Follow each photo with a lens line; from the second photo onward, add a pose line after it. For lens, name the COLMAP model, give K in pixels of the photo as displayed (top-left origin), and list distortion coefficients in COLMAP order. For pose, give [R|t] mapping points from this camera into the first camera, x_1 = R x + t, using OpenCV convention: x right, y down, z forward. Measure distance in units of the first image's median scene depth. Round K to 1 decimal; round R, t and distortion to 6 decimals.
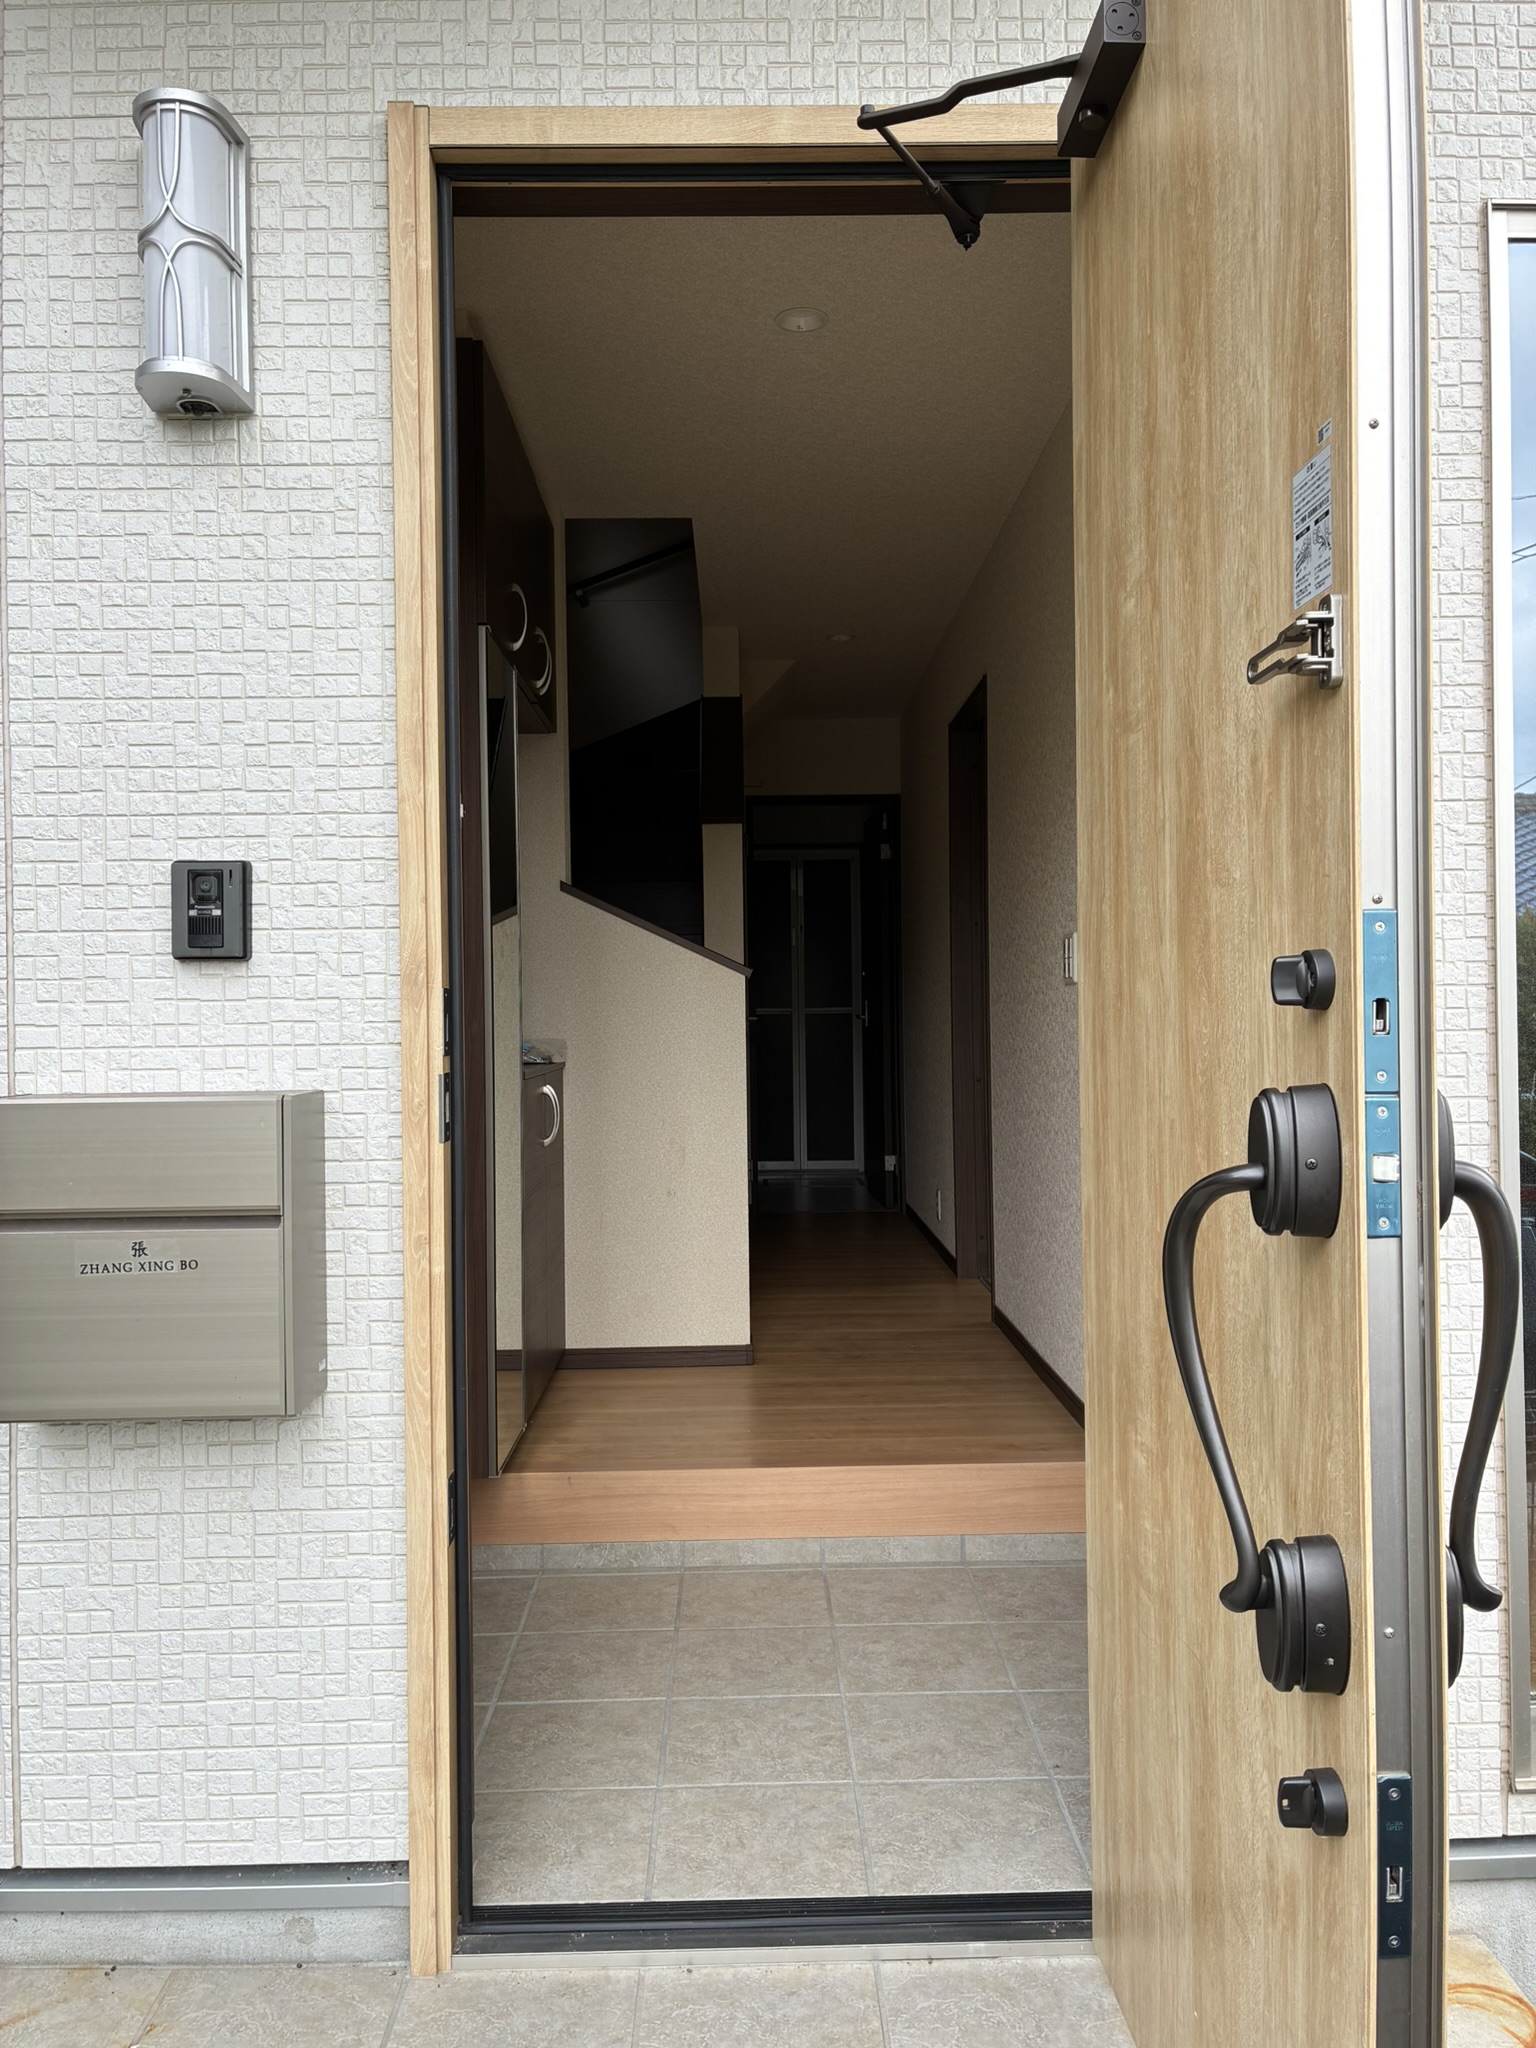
lens RADIAL K [[1595.0, 0, 768.0], [0, 1595.0, 1024.0], [0, 0, 1]] dist [0.025102, -0.005633]
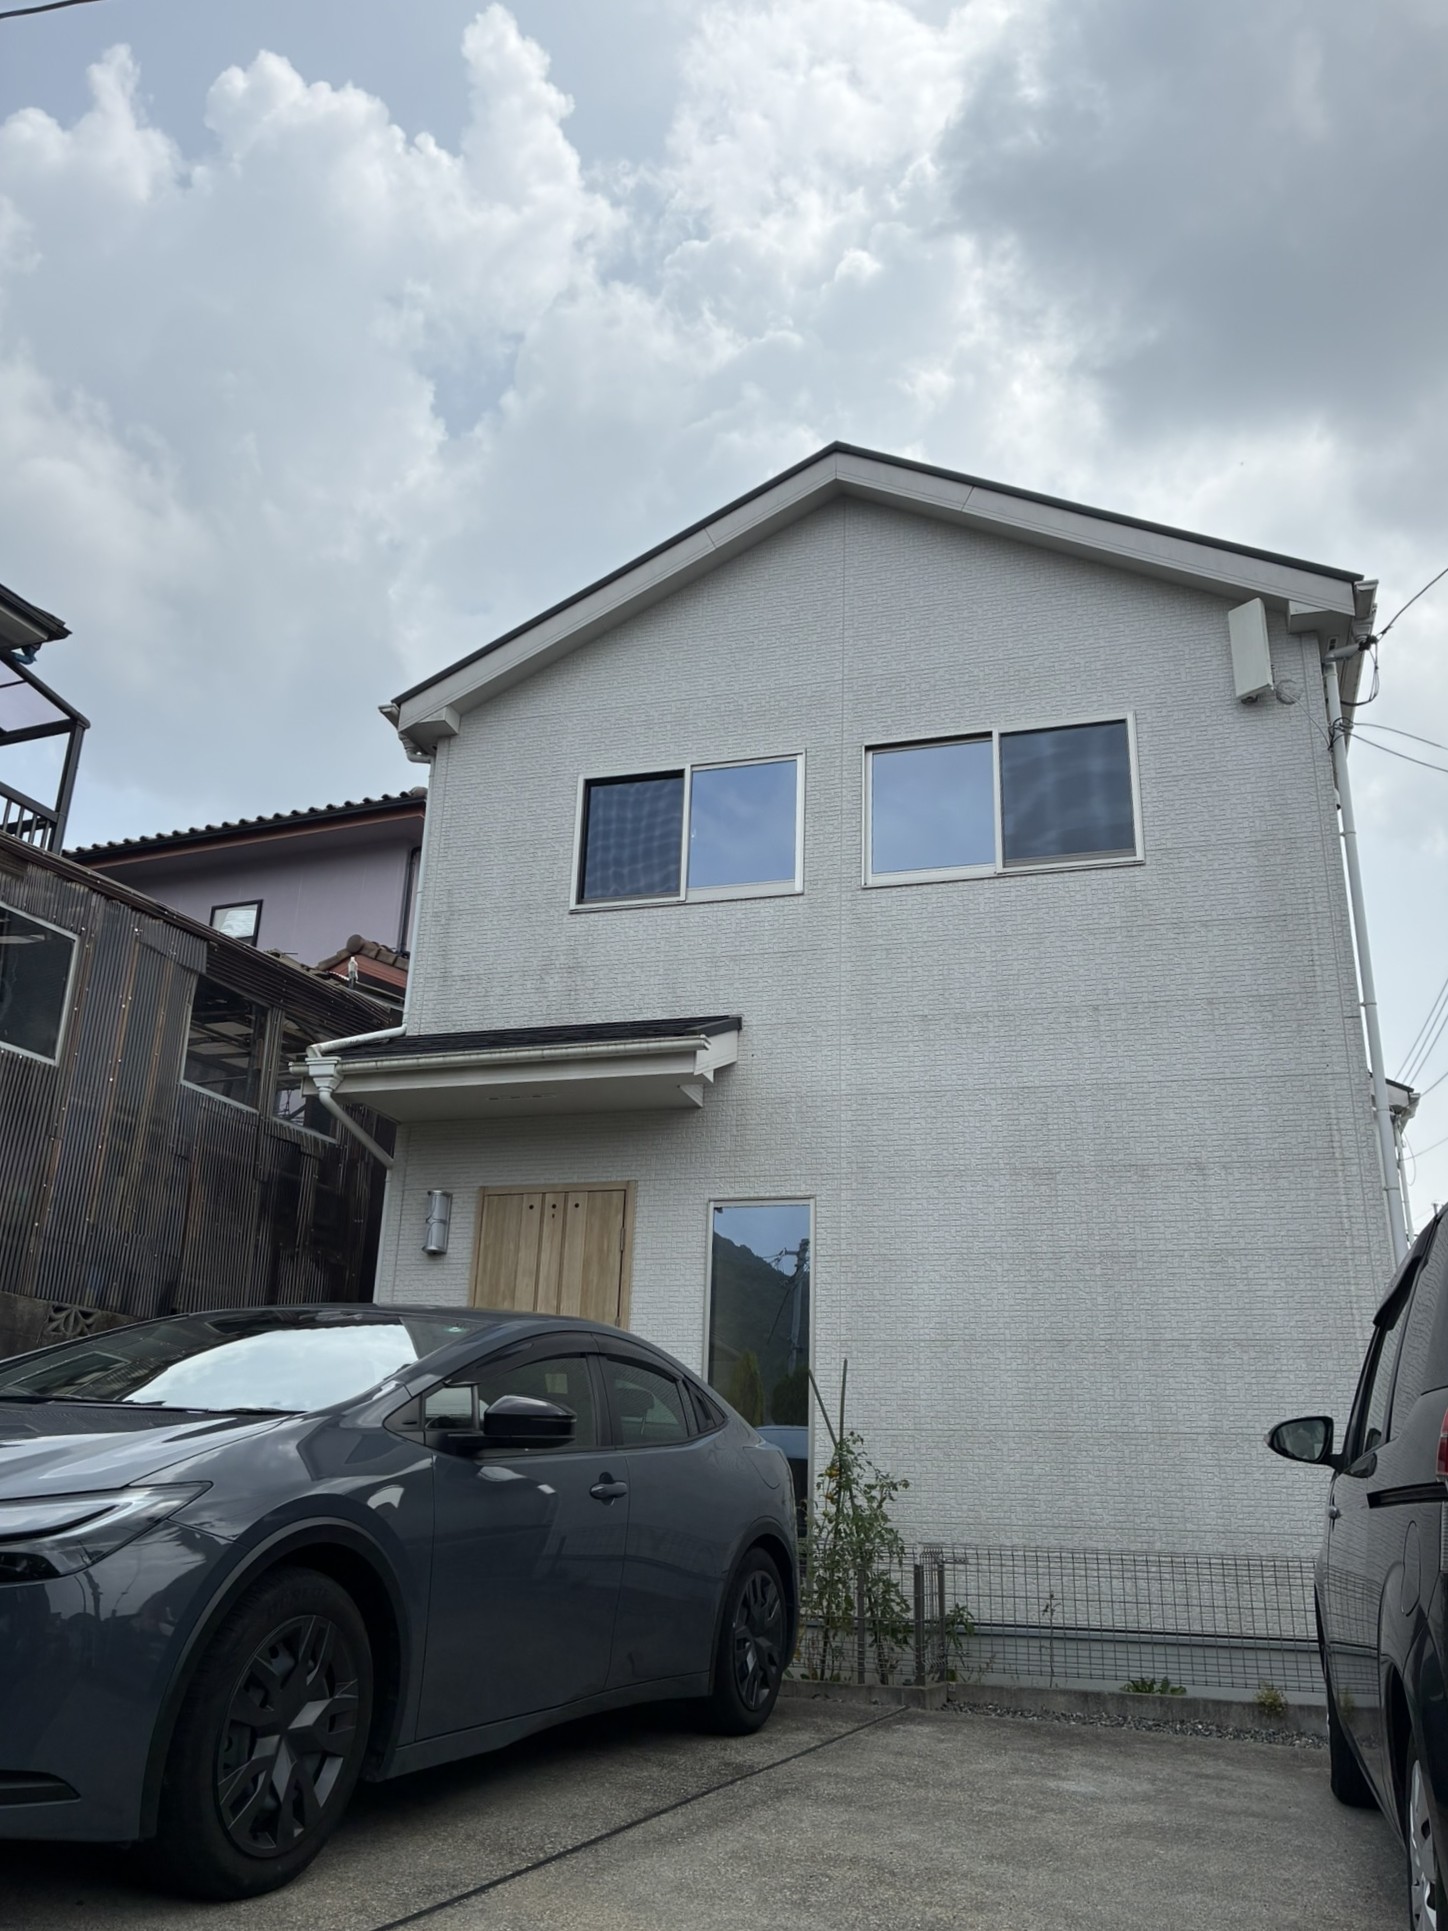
lens RADIAL K [[1534.2, 0, 724.0], [0, 1534.2, 965.5], [0, 0, 1]] dist [0.087133, -0.194464]
pose [[0.958238, -0.059188, -0.279779, 1.704210], [-0.035259, 0.946429, -0.320981, 0.223976], [0.283789, 0.317441, 0.904818, -2.994512]]
